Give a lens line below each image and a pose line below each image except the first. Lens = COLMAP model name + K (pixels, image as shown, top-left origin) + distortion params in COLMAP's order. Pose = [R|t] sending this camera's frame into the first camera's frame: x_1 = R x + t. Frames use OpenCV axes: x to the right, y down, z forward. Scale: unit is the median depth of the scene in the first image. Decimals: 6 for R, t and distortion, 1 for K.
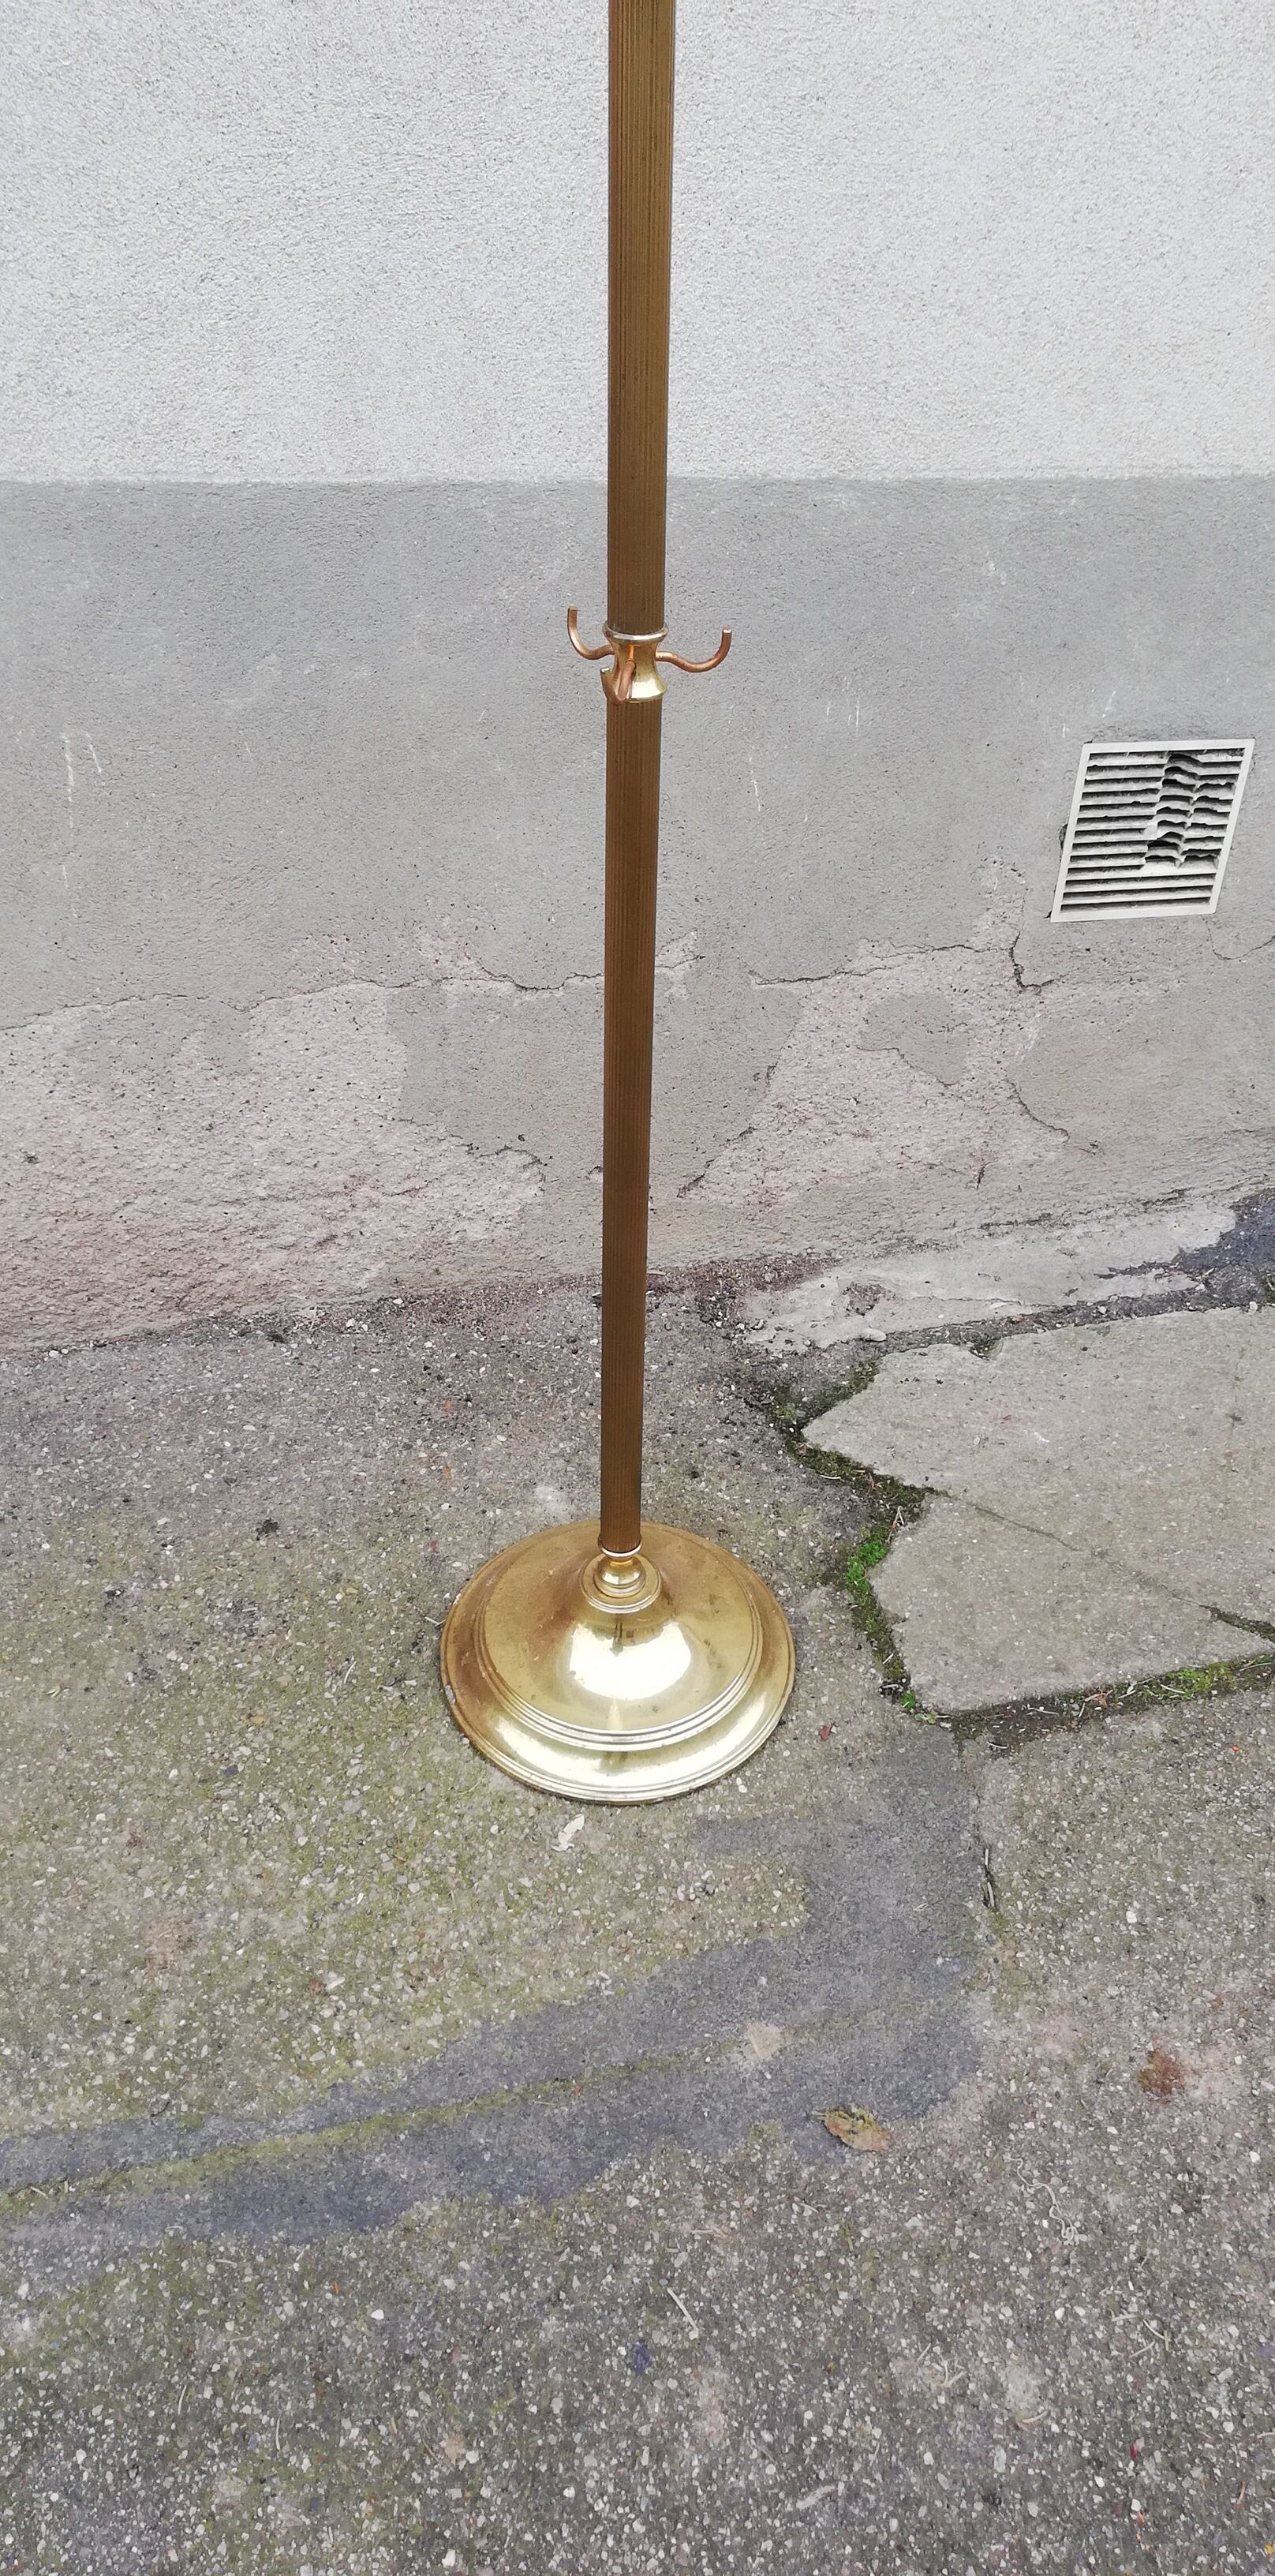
lens RADIAL K [[1881.6, 0, 627.3], [0, 1881.6, 1295.1], [0, 0, 1]] dist [0.054380, -0.078504]
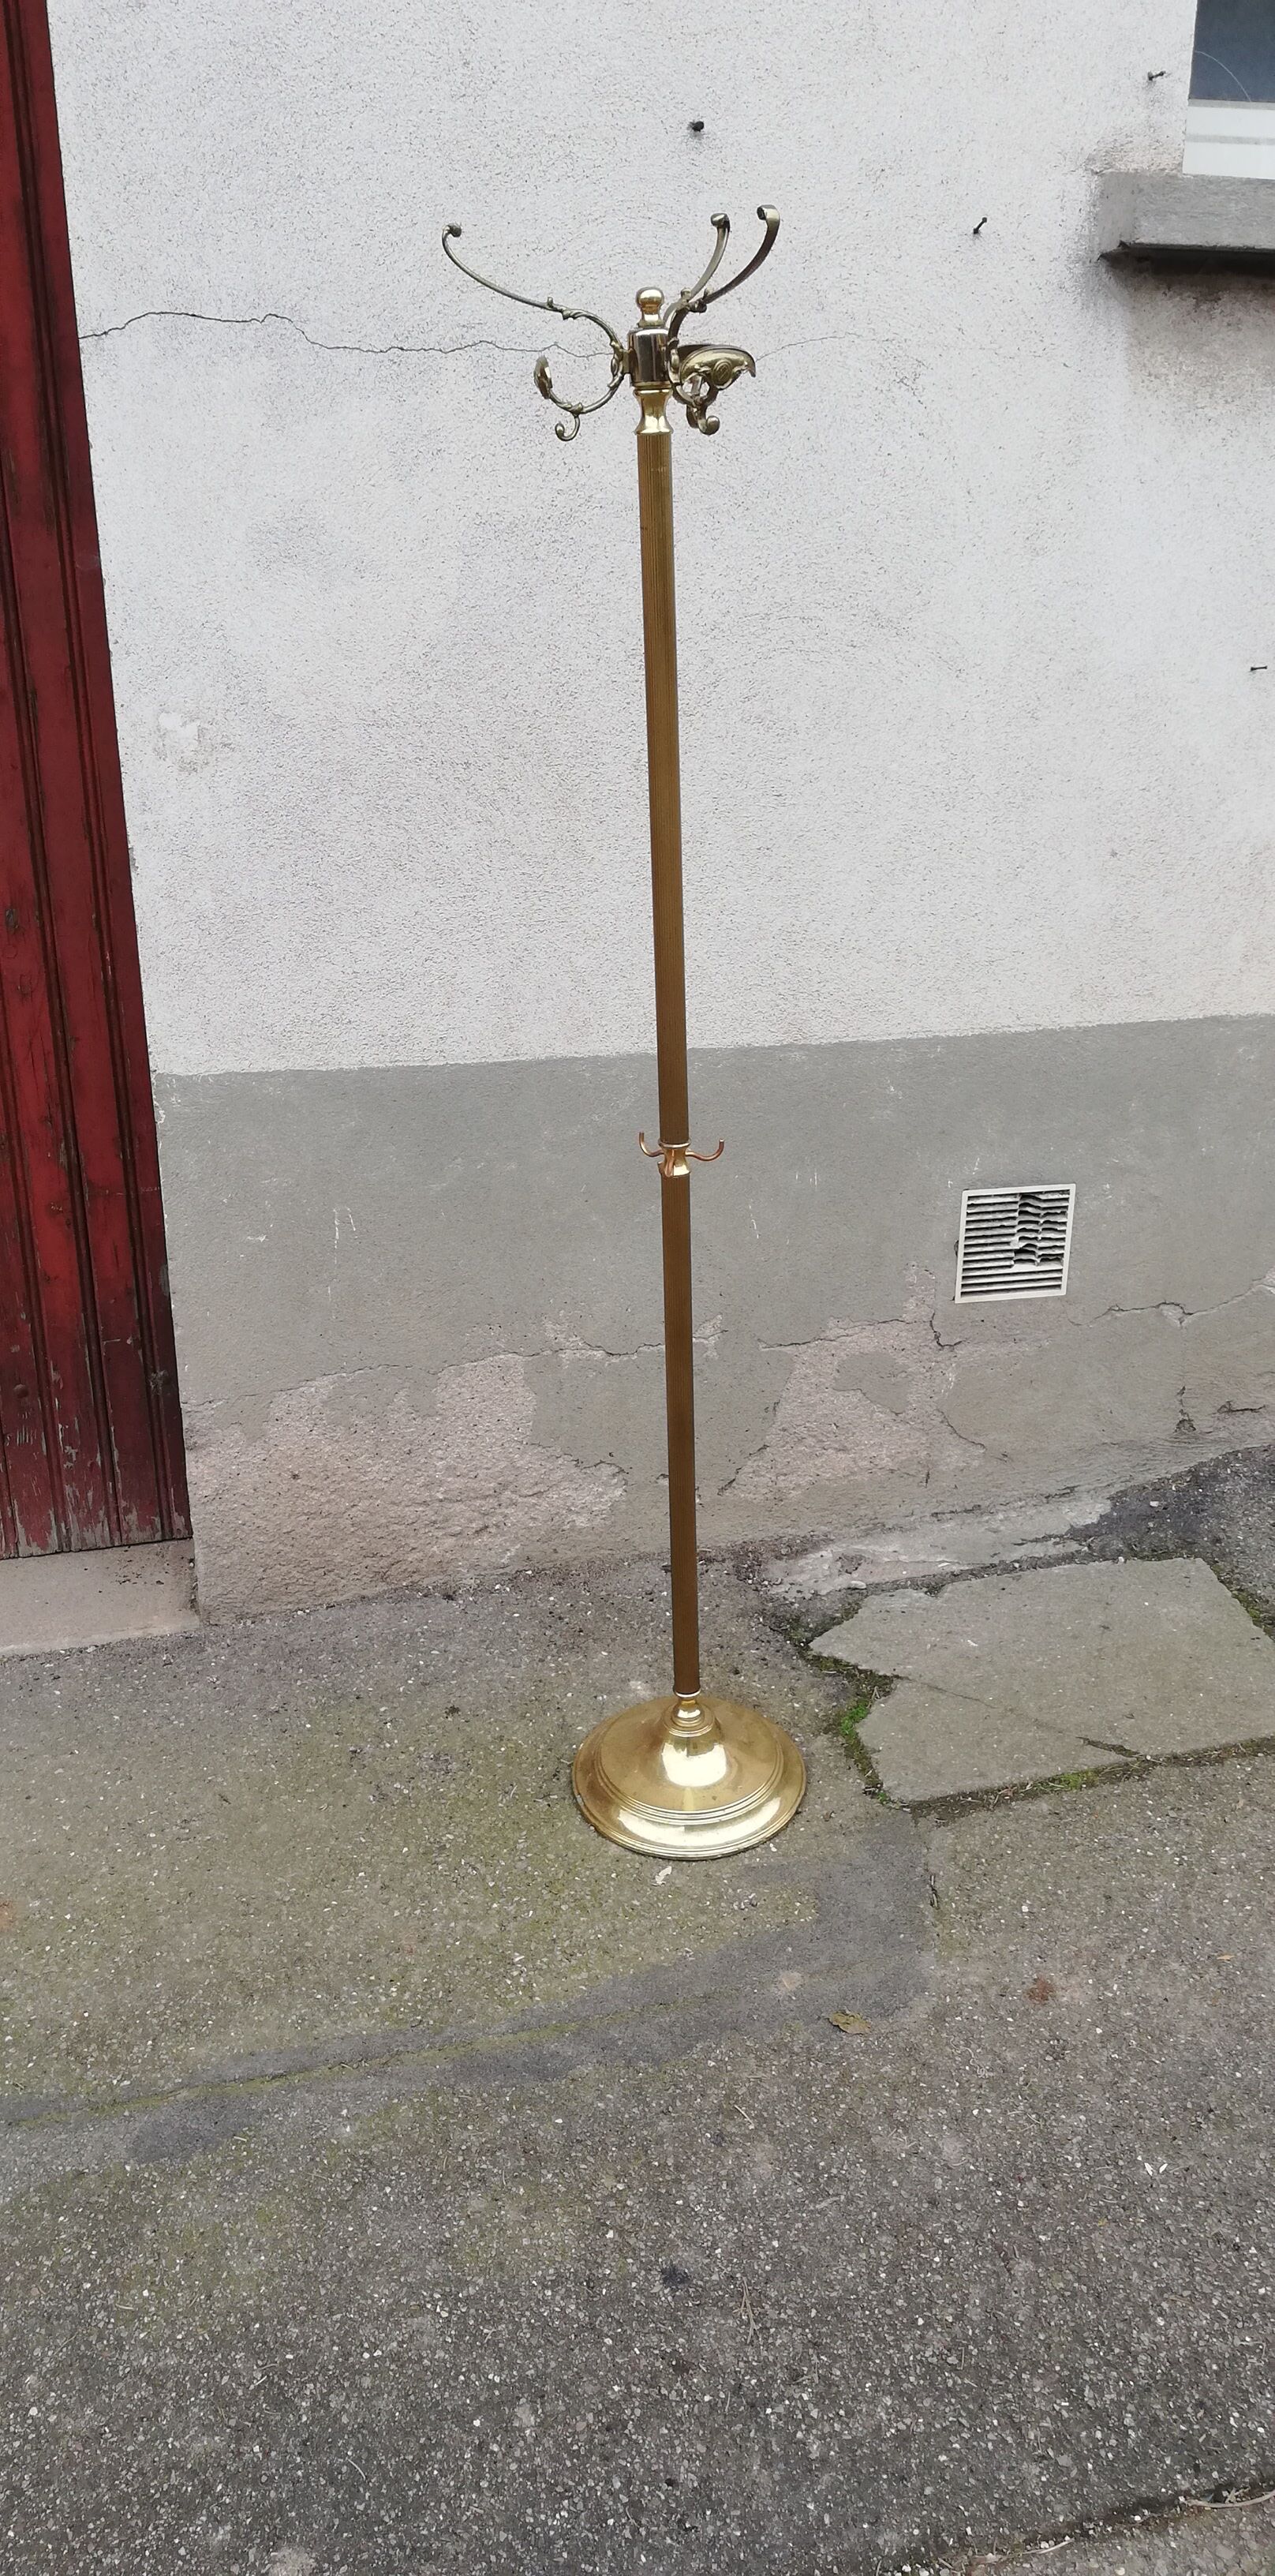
lens RADIAL K [[1881.6, 0, 633.5], [0, 1881.6, 1320.2], [0, 0, 1]] dist [0.054380, -0.078504]
pose [[0.999105, -0.037548, -0.019454, -0.006515], [0.032215, 0.973812, -0.225060, 0.172187], [0.027395, 0.224232, 0.974151, -0.556747]]
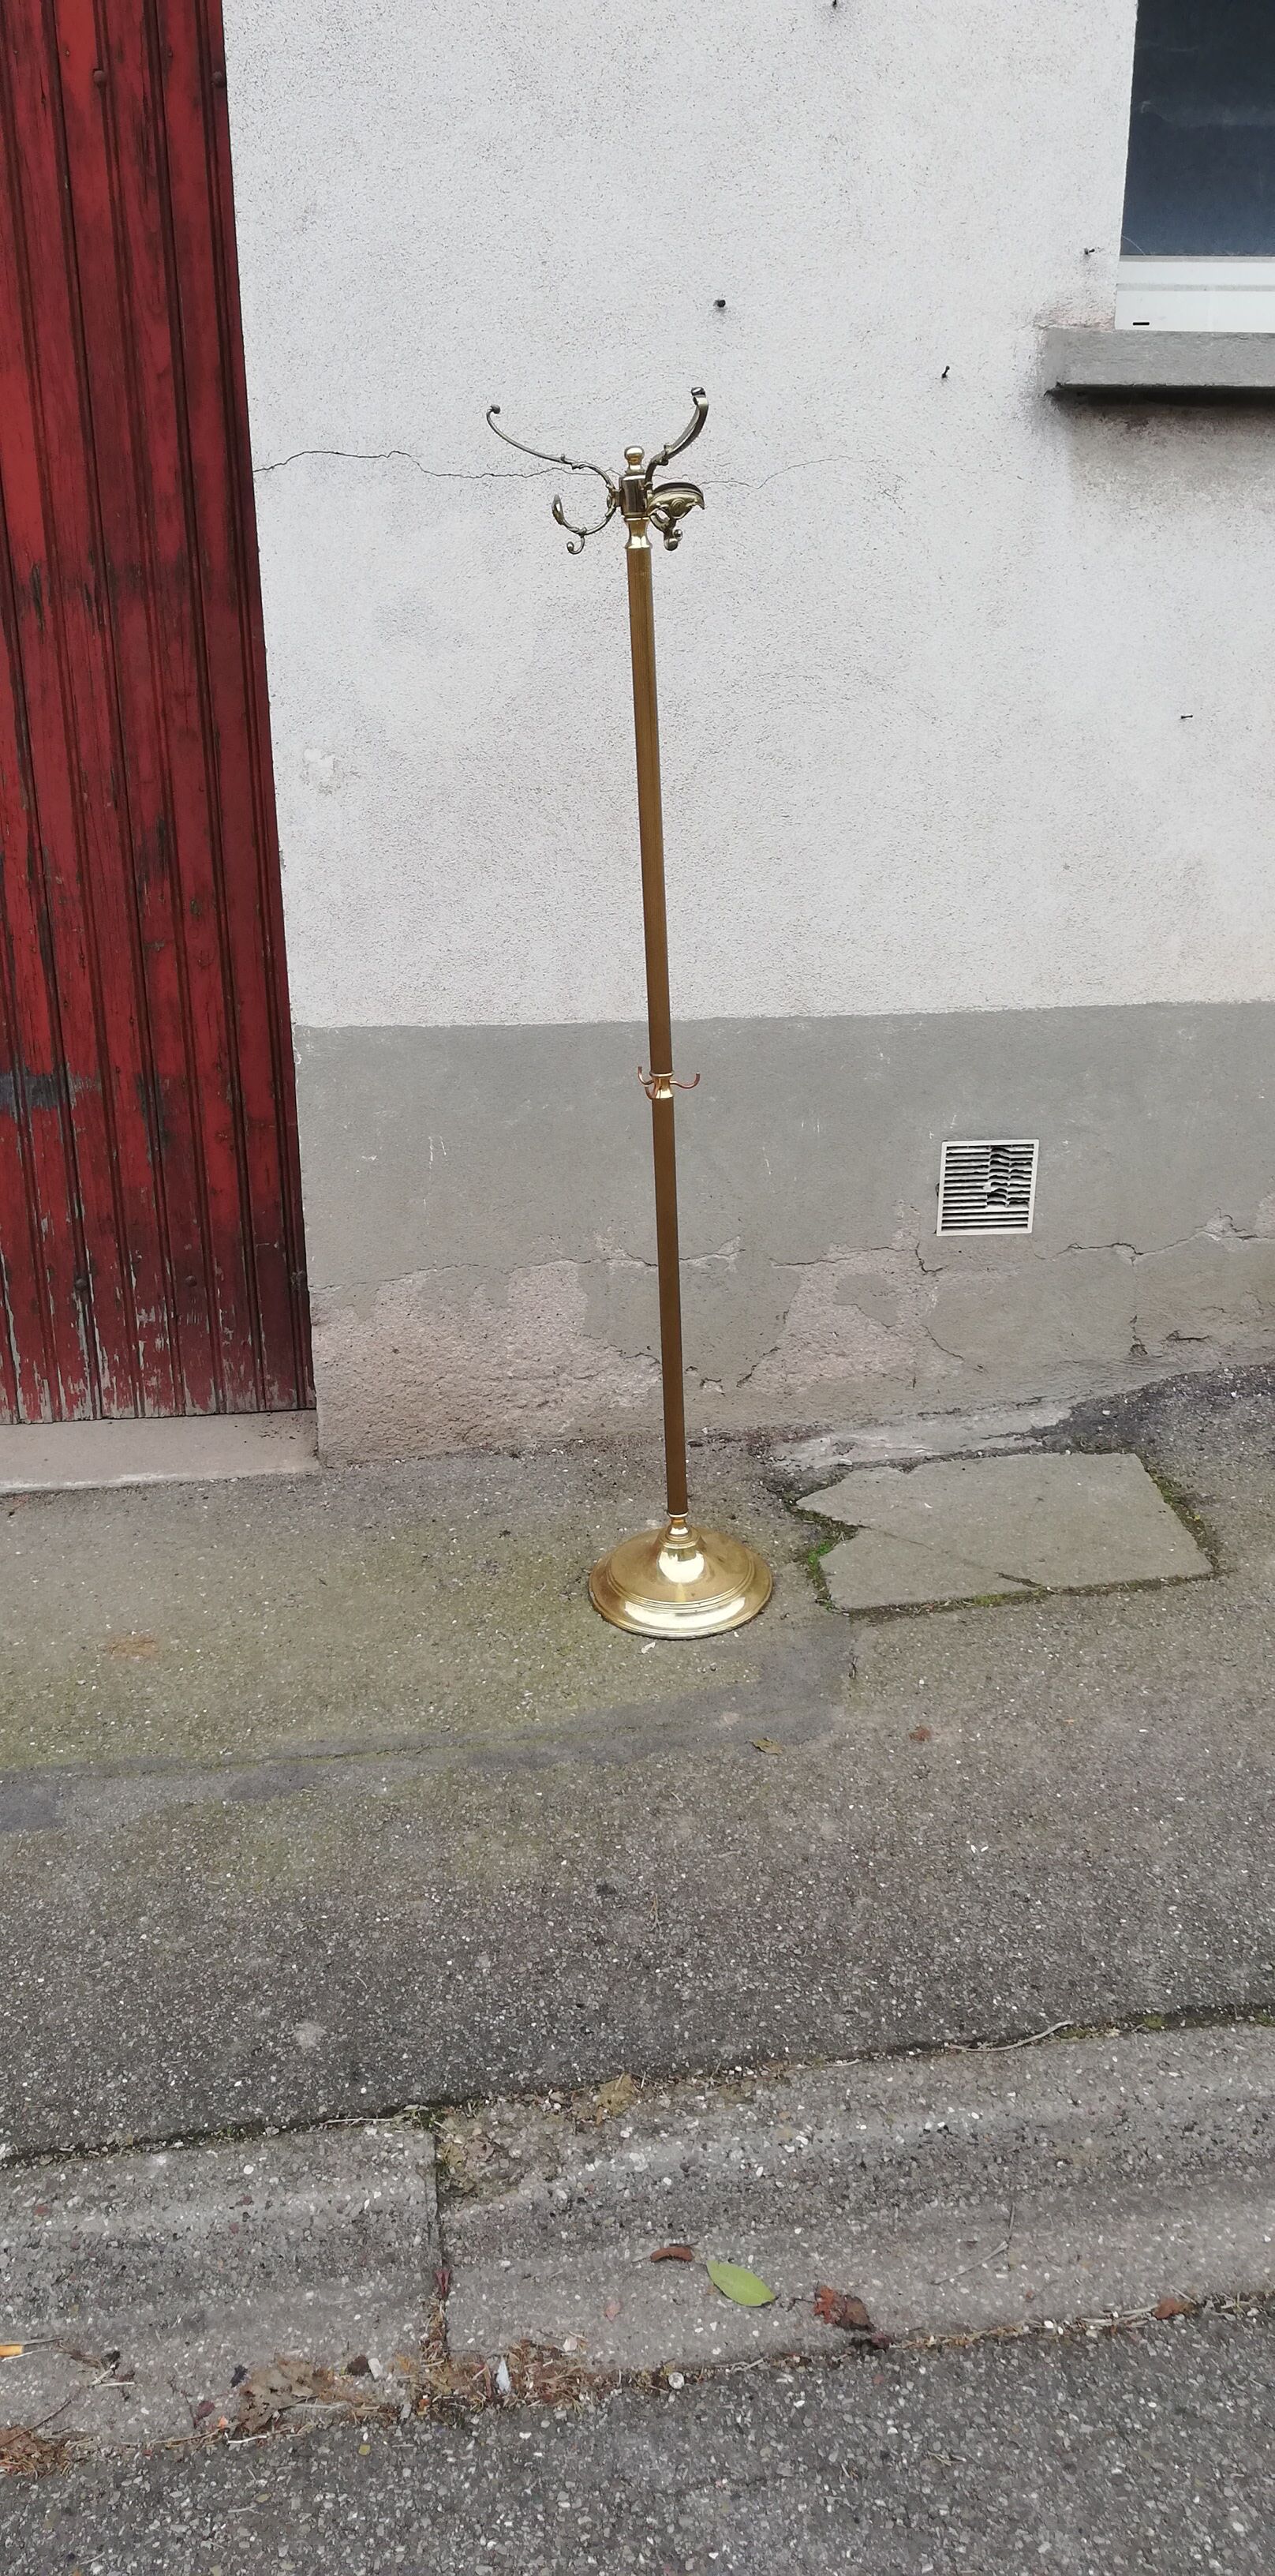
lens RADIAL K [[1881.6, 0, 645.1], [0, 1881.6, 1327.9], [0, 0, 1]] dist [0.054380, -0.078504]
pose [[0.992520, -0.000629, -0.122080, 0.191811], [-0.028924, 0.970304, -0.240154, 0.395100], [0.118606, 0.241889, 0.963028, -0.912100]]
